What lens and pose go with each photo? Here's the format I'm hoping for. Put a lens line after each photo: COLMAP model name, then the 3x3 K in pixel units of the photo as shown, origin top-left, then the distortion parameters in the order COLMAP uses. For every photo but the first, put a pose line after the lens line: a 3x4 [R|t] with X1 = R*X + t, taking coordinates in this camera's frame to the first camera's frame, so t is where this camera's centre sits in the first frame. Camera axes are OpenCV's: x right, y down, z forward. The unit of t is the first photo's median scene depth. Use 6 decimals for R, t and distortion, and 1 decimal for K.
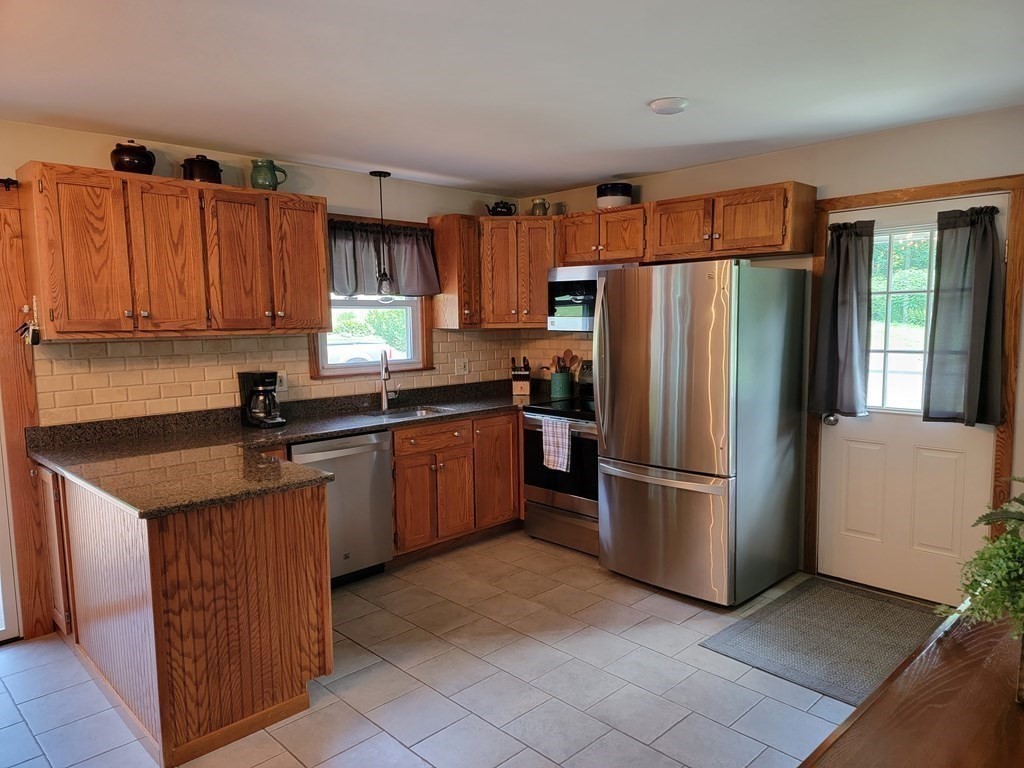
lens RADIAL K [[707.1, 0, 522.2], [0, 707.1, 392.9], [0, 0, 1]] dist [0.094045, -0.072418]
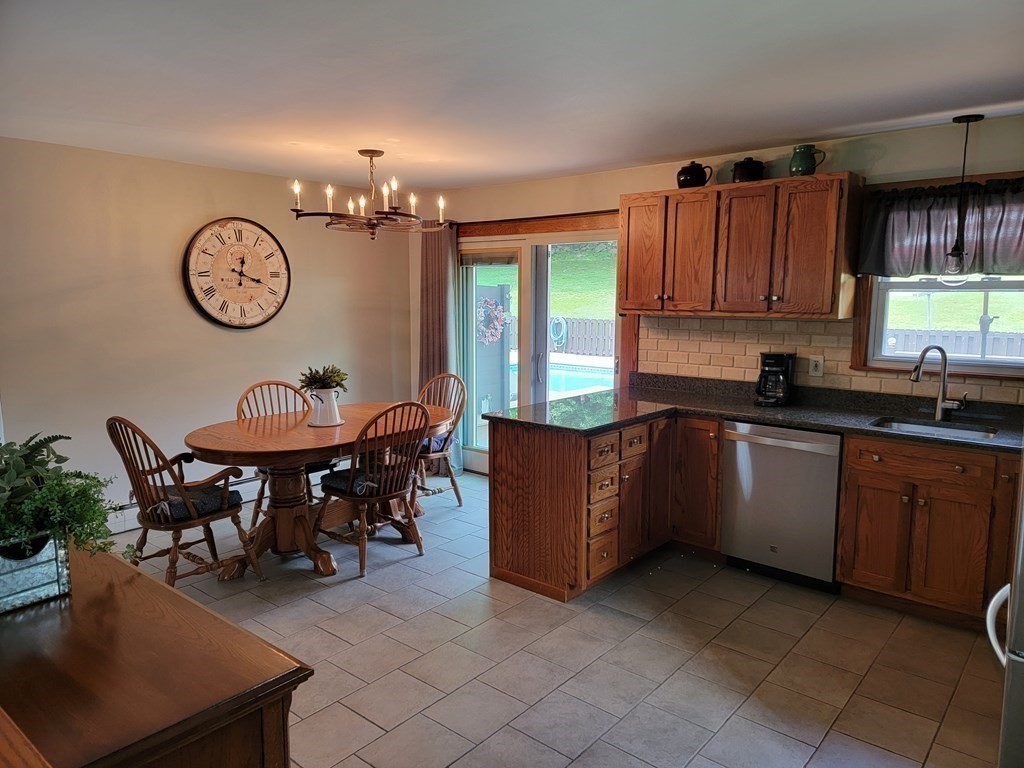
lens RADIAL K [[707.1, 0, 520.7], [0, 707.1, 379.5], [0, 0, 1]] dist [0.094045, -0.072418]
pose [[0.088699, 0.133950, -0.987011, 0.678050], [-0.118003, 0.985351, 0.123121, -0.080535], [0.989044, 0.105549, 0.103206, 0.556584]]
